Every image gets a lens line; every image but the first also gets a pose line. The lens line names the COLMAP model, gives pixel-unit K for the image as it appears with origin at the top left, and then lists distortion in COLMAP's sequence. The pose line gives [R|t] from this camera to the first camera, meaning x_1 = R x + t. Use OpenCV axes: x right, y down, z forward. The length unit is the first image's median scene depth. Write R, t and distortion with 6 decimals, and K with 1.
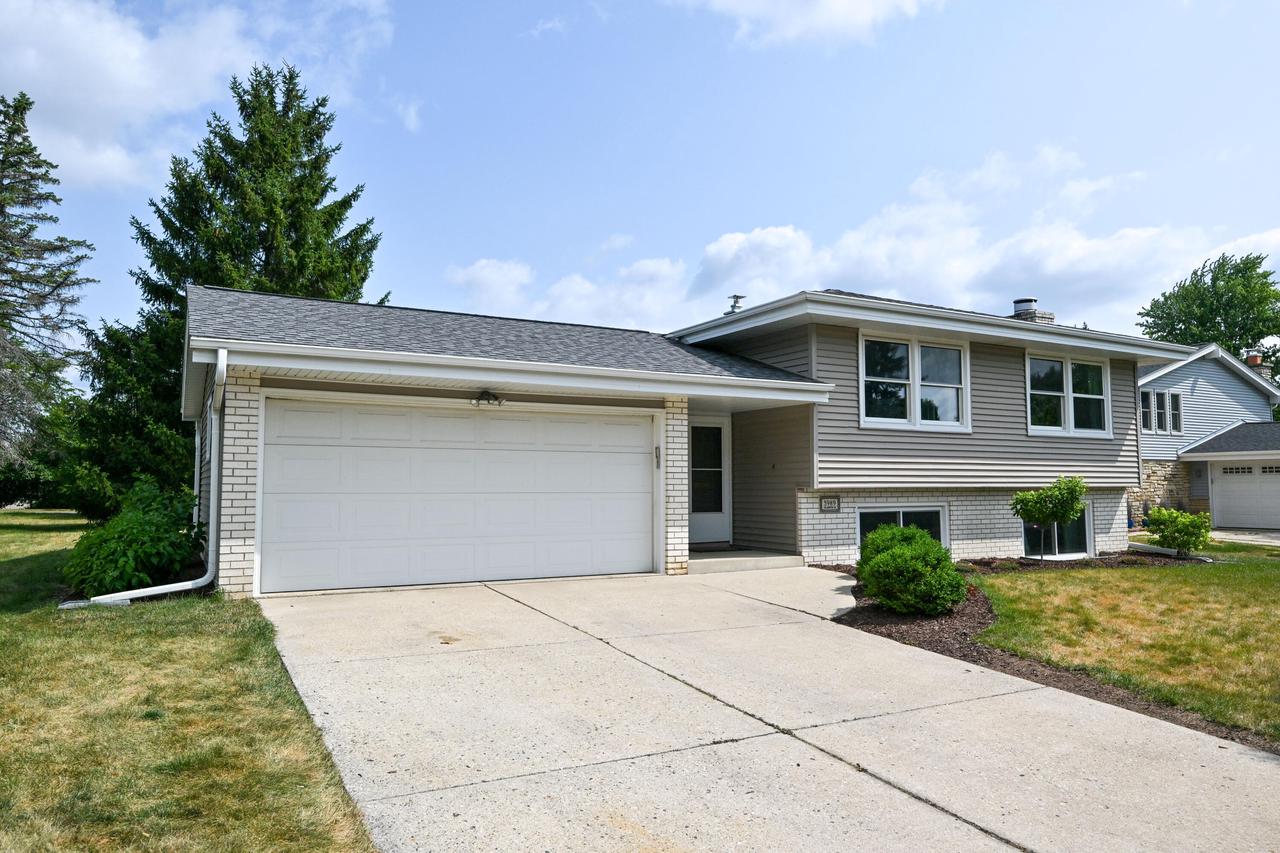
lens RADIAL K [[836.3, 0, 640.2], [0, 836.3, 430.8], [0, 0, 1]] dist [-0.001747, -0.002342]
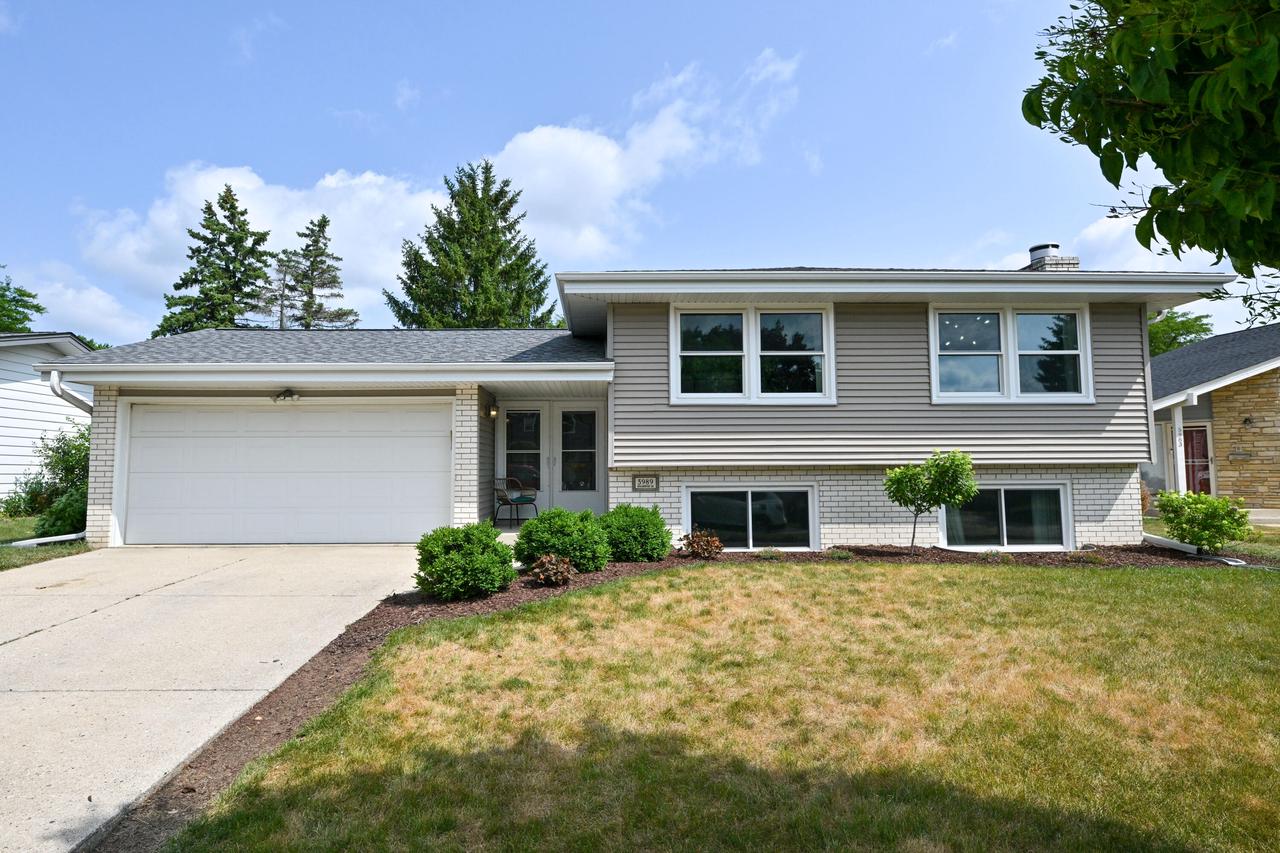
lens RADIAL K [[662.3, 0, 635.9], [0, 662.3, 420.2], [0, 0, 1]] dist [-0.001948, -0.000805]
pose [[0.886881, -0.036954, -0.460518, 0.529286], [0.035393, 0.999301, -0.012027, 0.020365], [0.460640, -0.005633, 0.887569, 0.271210]]
